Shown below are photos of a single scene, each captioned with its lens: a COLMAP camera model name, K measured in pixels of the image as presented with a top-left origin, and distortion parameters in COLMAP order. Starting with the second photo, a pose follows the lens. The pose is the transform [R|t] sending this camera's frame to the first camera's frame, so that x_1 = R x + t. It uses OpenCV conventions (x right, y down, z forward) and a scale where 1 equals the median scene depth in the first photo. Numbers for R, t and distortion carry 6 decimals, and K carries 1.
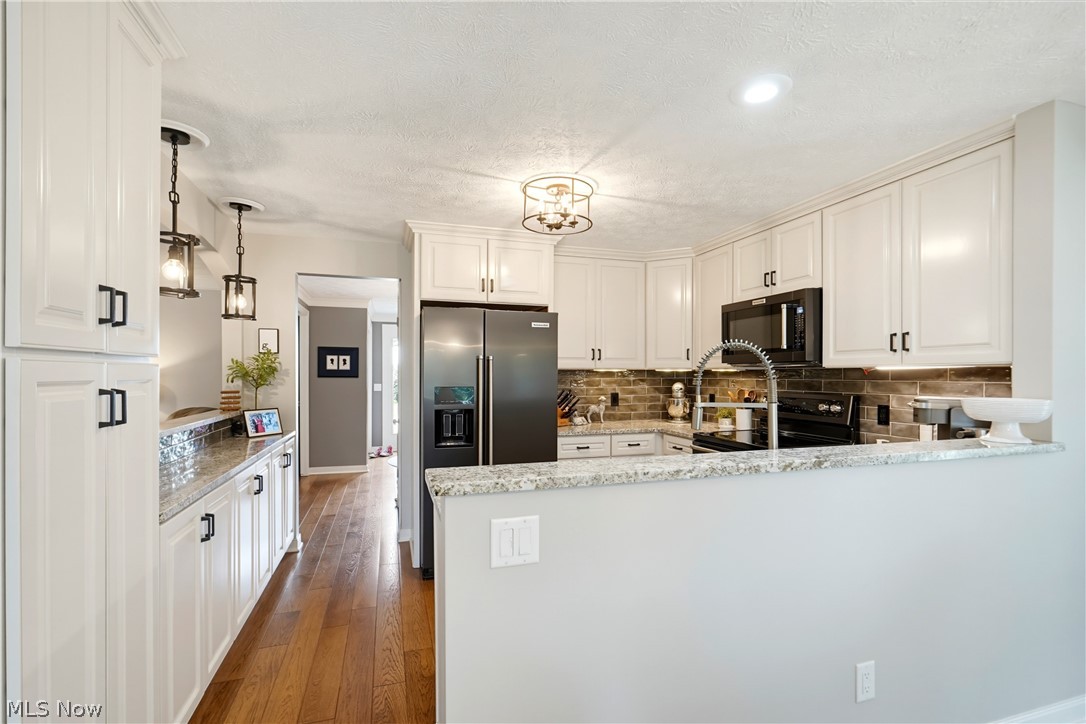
lens RADIAL K [[500.2, 0, 543.4], [0, 500.2, 368.7], [0, 0, 1]] dist [-0.004623, 0.000856]
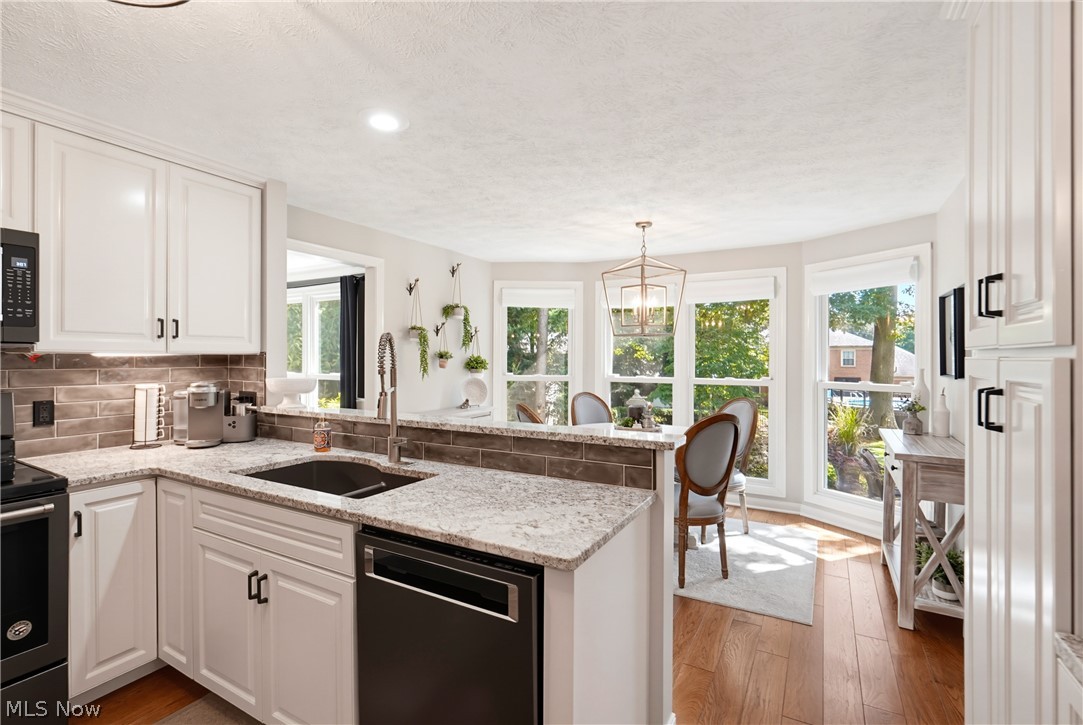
lens RADIAL K [[498.8, 0, 541.5], [0, 498.8, 357.8], [0, 0, 1]] dist [-0.004623, 0.000856]
pose [[-0.679682, -0.007588, 0.733467, -0.439964], [-0.008774, 0.999959, 0.002214, -0.004261], [-0.733454, -0.004931, -0.679721, 0.976340]]
